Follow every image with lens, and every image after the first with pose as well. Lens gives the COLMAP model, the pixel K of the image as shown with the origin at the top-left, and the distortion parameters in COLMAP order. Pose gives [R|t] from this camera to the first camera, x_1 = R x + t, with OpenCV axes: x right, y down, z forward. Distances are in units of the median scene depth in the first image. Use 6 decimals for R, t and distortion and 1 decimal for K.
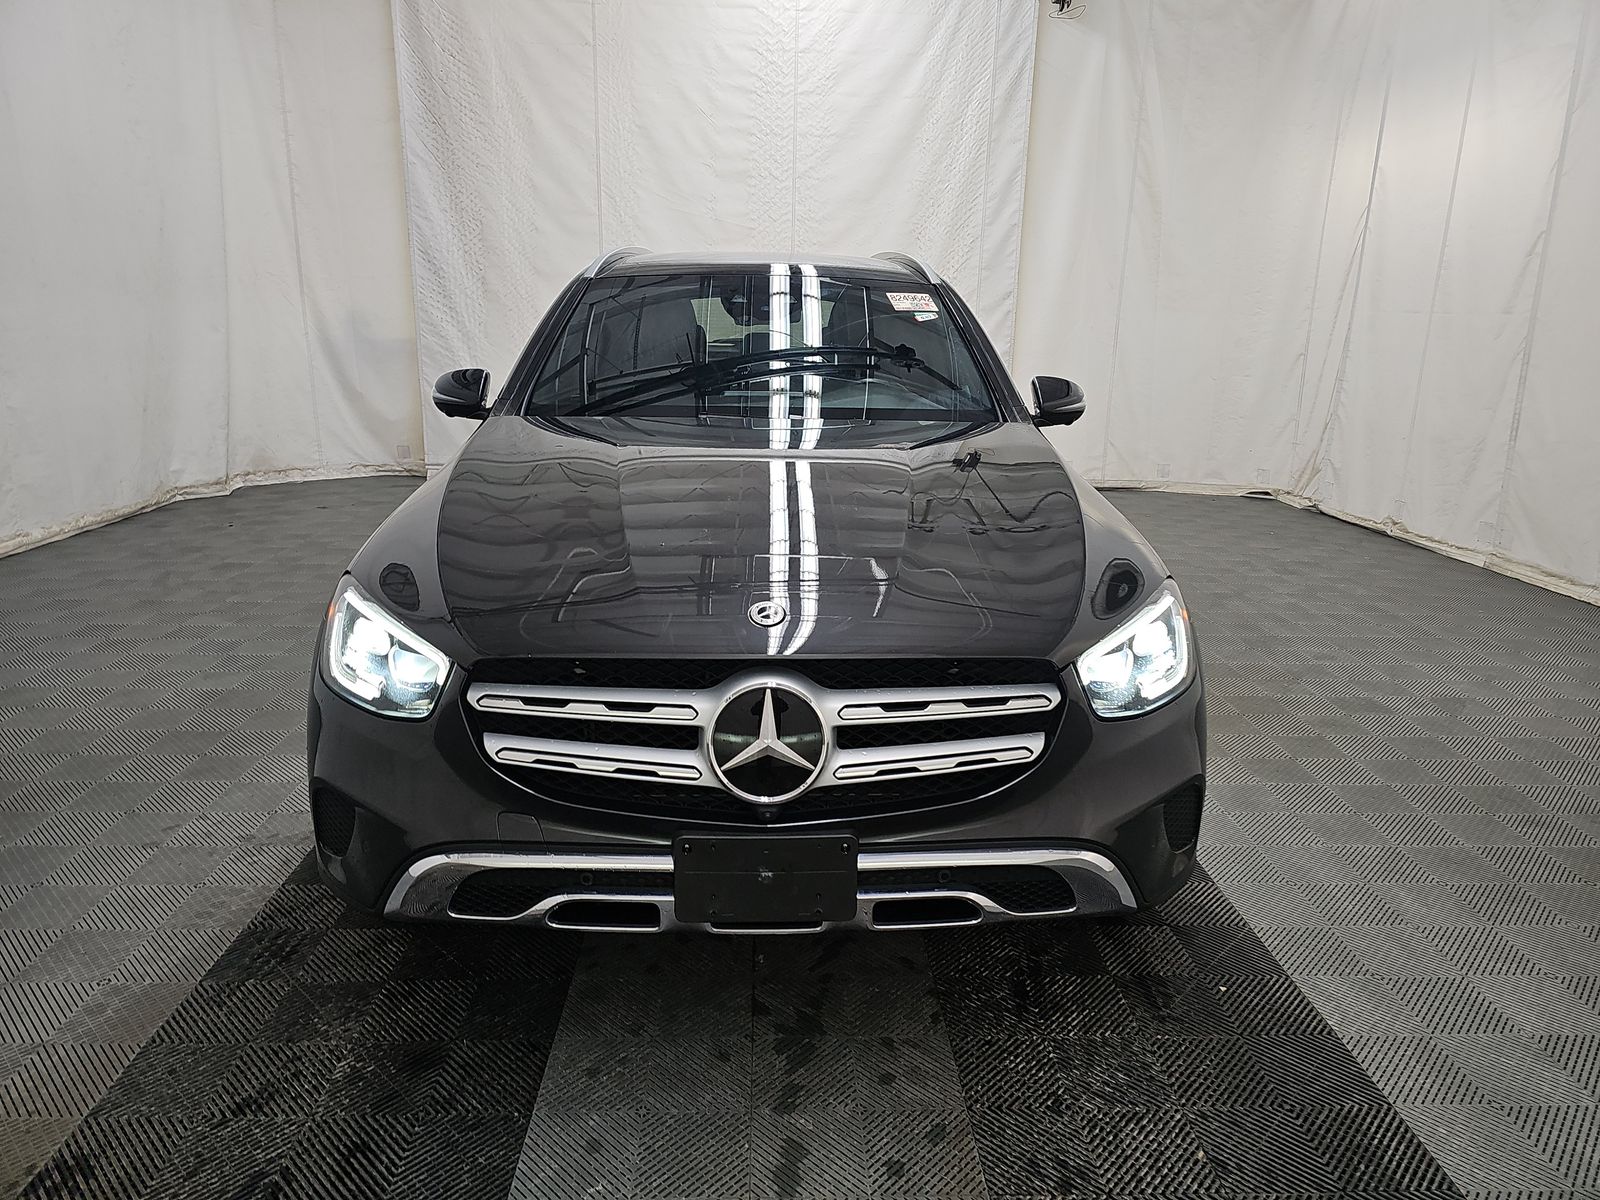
lens RADIAL K [[1057.7, 0, 808.1], [0, 1057.7, 575.9], [0, 0, 1]] dist [0.054831, -0.049882]
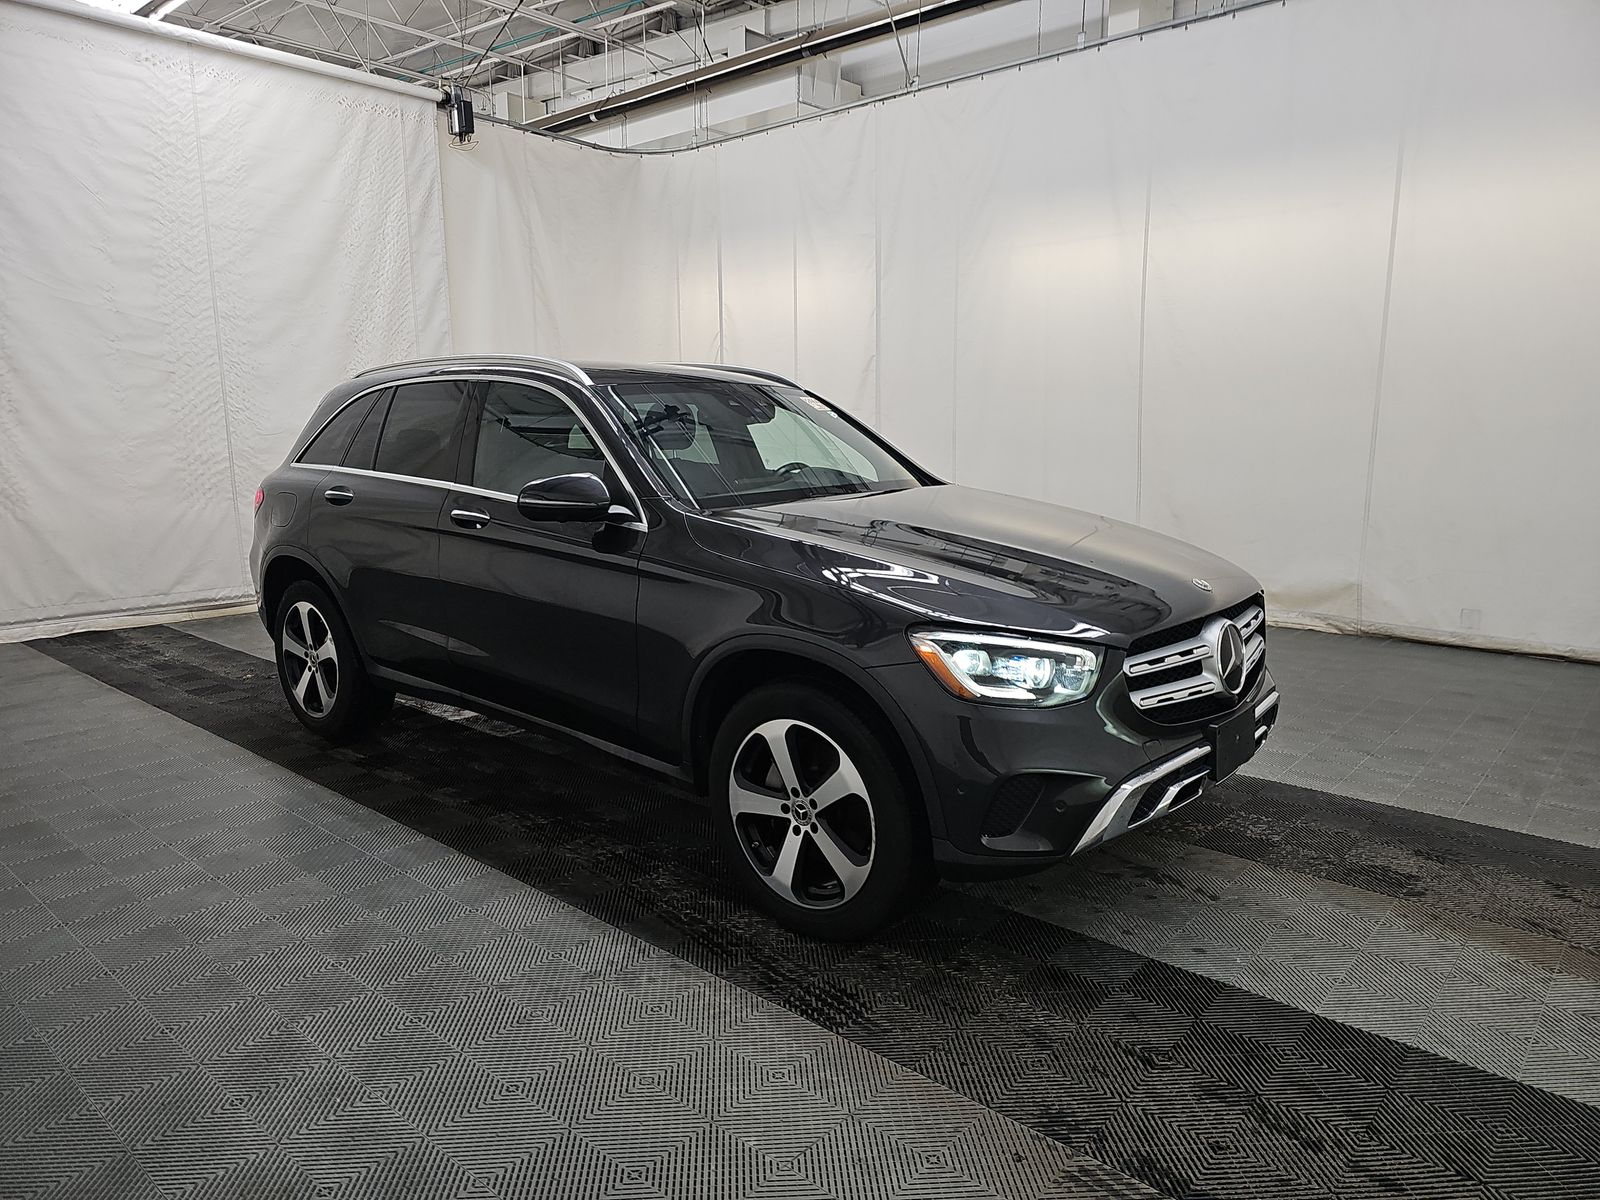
lens RADIAL K [[1057.7, 0, 808.1], [0, 1057.7, 575.9], [0, 0, 1]] dist [0.054831, -0.049882]
pose [[0.678829, -0.131226, 0.722476, -0.363317], [0.196192, 0.980546, -0.006239, -0.019410], [-0.707602, 0.145979, 0.691368, 0.061283]]
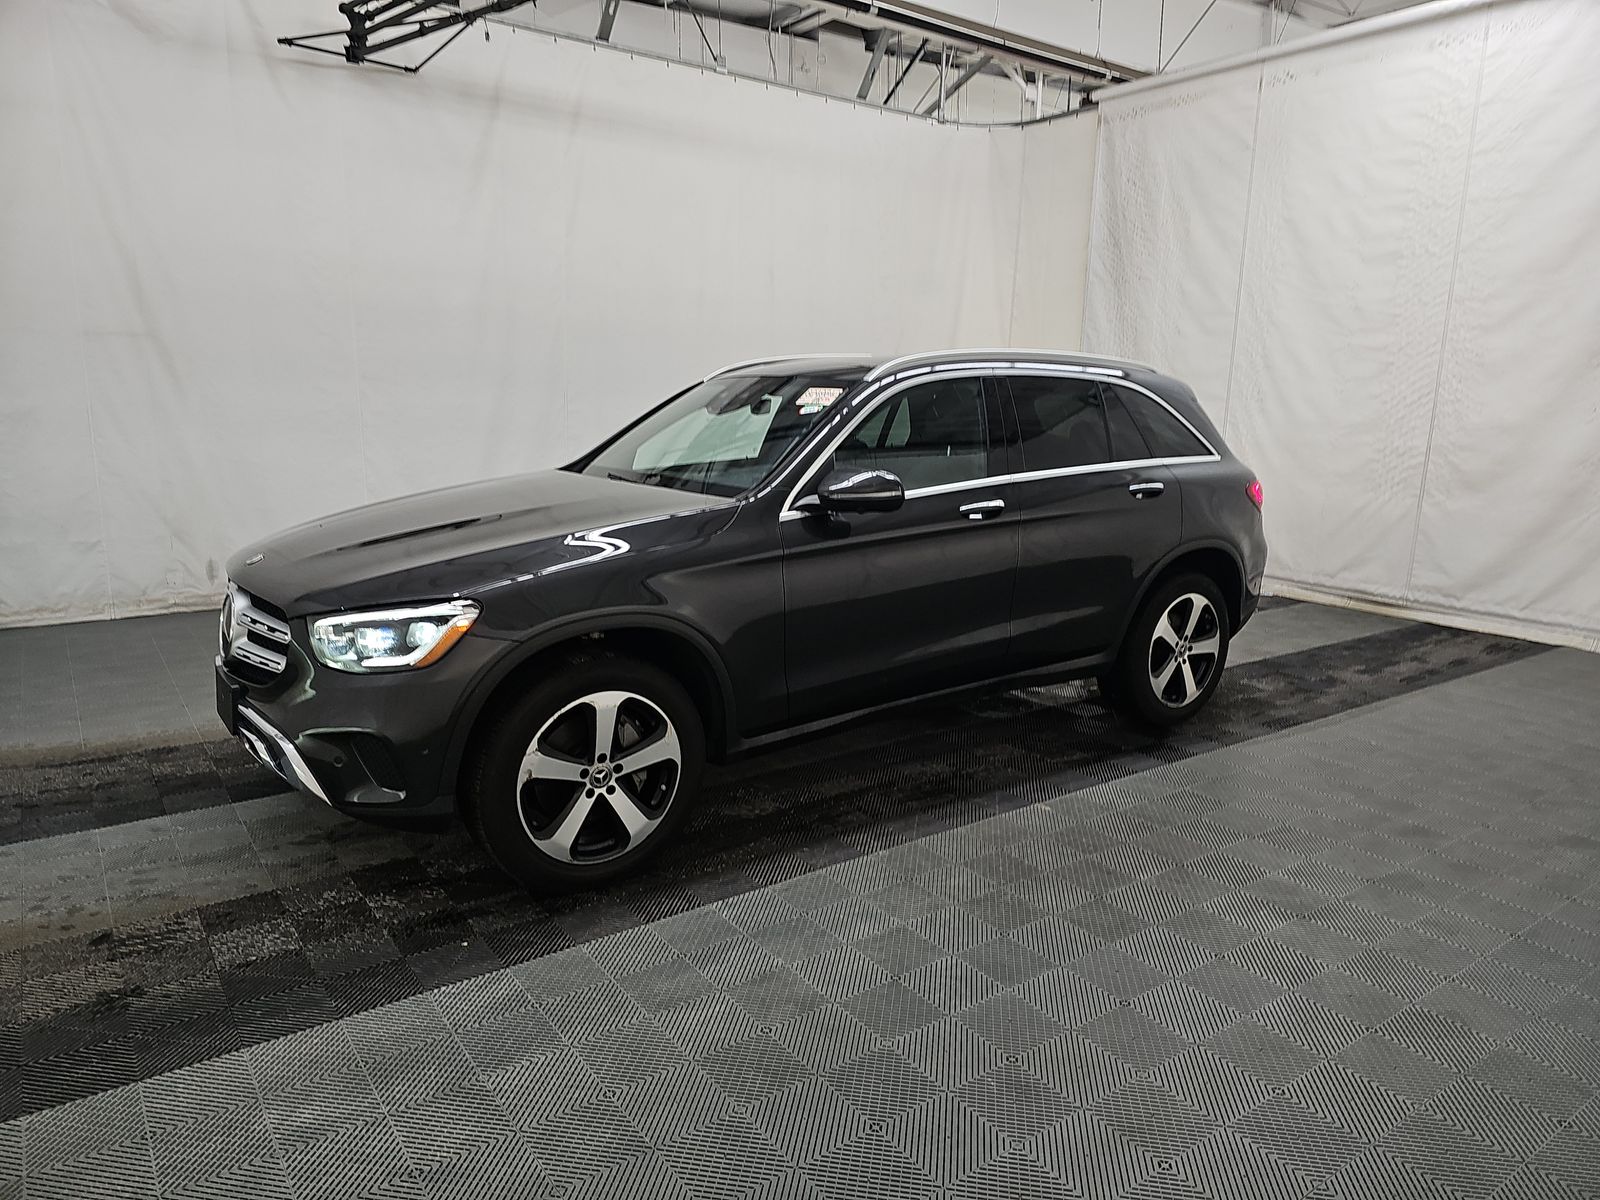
lens RADIAL K [[1057.7, 0, 808.1], [0, 1057.7, 575.9], [0, 0, 1]] dist [0.054831, -0.049882]
pose [[0.557419, 0.133221, -0.819473, 0.432628], [-0.211656, 0.977231, 0.014896, -0.032795], [0.802799, 0.165143, 0.572924, 0.157597]]
